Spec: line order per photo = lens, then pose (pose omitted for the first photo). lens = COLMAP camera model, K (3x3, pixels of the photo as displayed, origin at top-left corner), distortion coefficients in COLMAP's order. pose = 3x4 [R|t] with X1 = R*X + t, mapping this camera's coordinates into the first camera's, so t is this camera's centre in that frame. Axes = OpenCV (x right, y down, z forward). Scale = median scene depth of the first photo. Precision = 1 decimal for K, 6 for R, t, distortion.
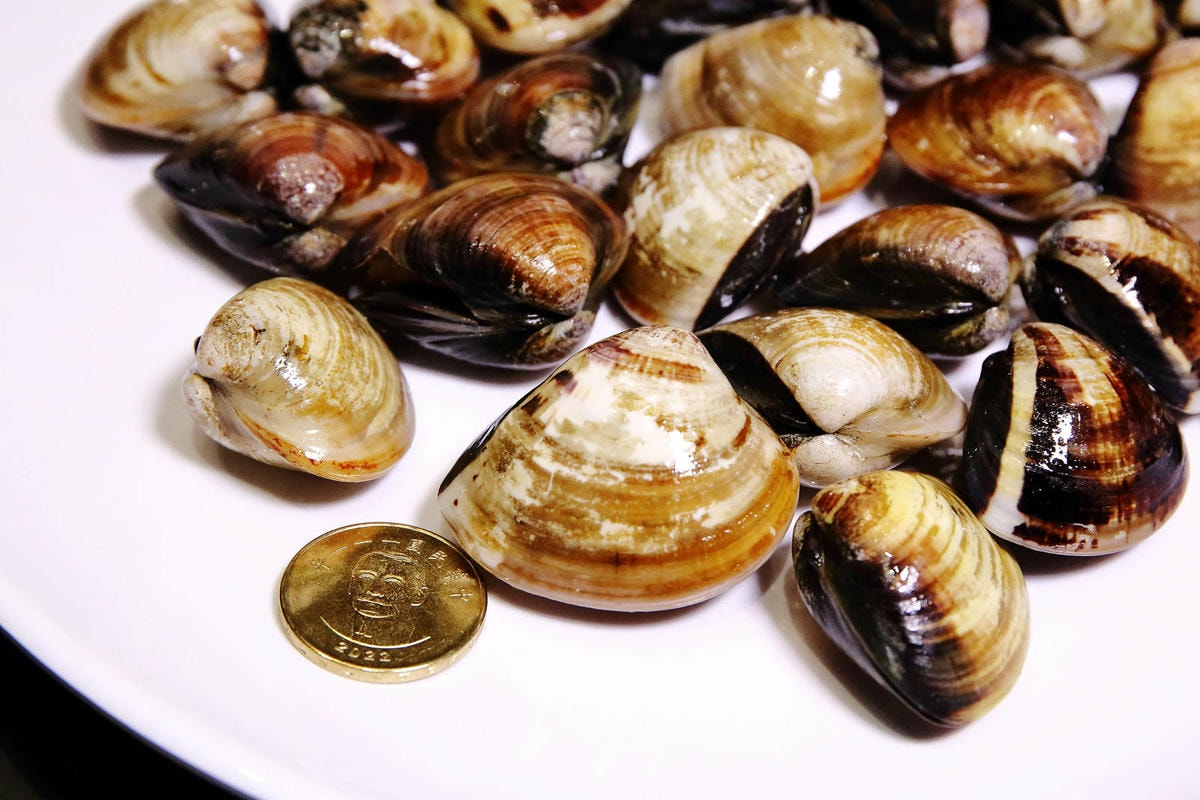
lens RADIAL K [[2341.9, 0, 600.0], [0, 2341.9, 400.0], [0, 0, 1]] dist [-0.028754, -0.064925]
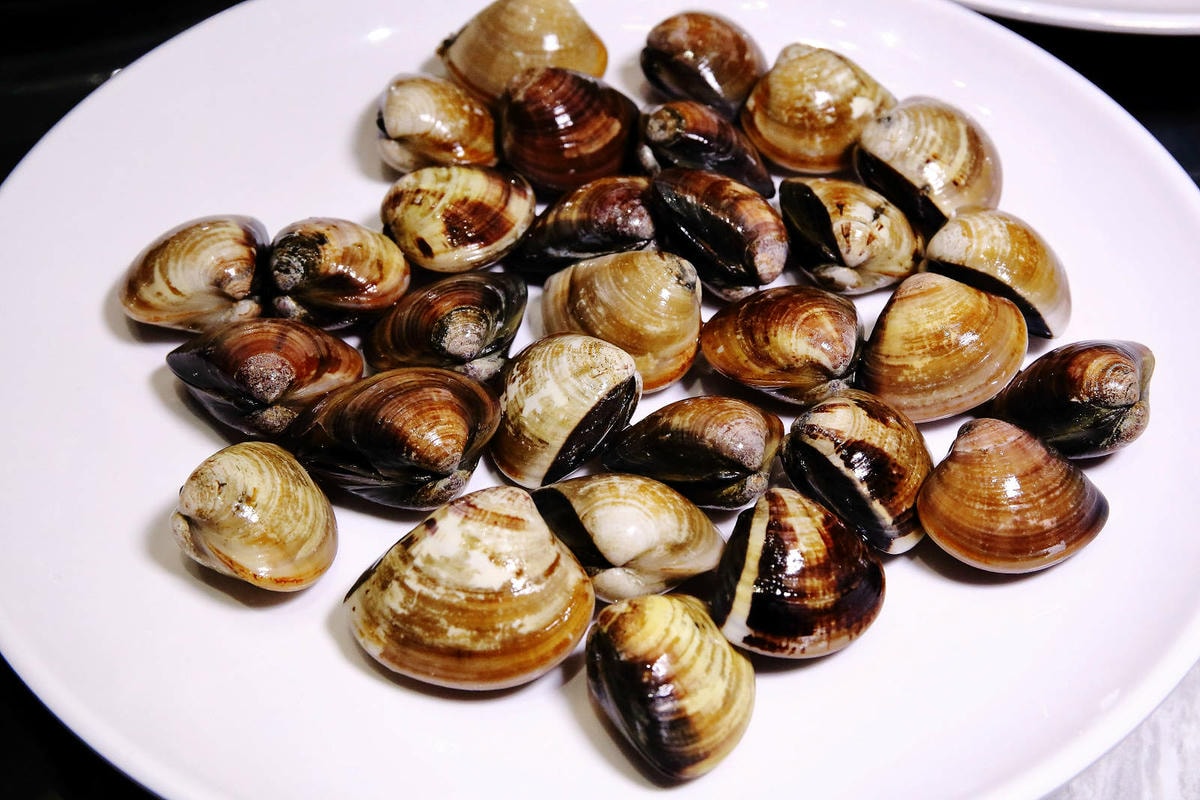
lens RADIAL K [[2064.5, 0, 600.0], [0, 2064.5, 400.0], [0, 0, 1]] dist [-0.056921, -0.005448]
pose [[0.998821, 0.021383, -0.043586, 0.136927], [-0.022408, 0.999481, -0.023155, -0.056354], [0.043068, 0.024105, 0.998781, -0.245731]]
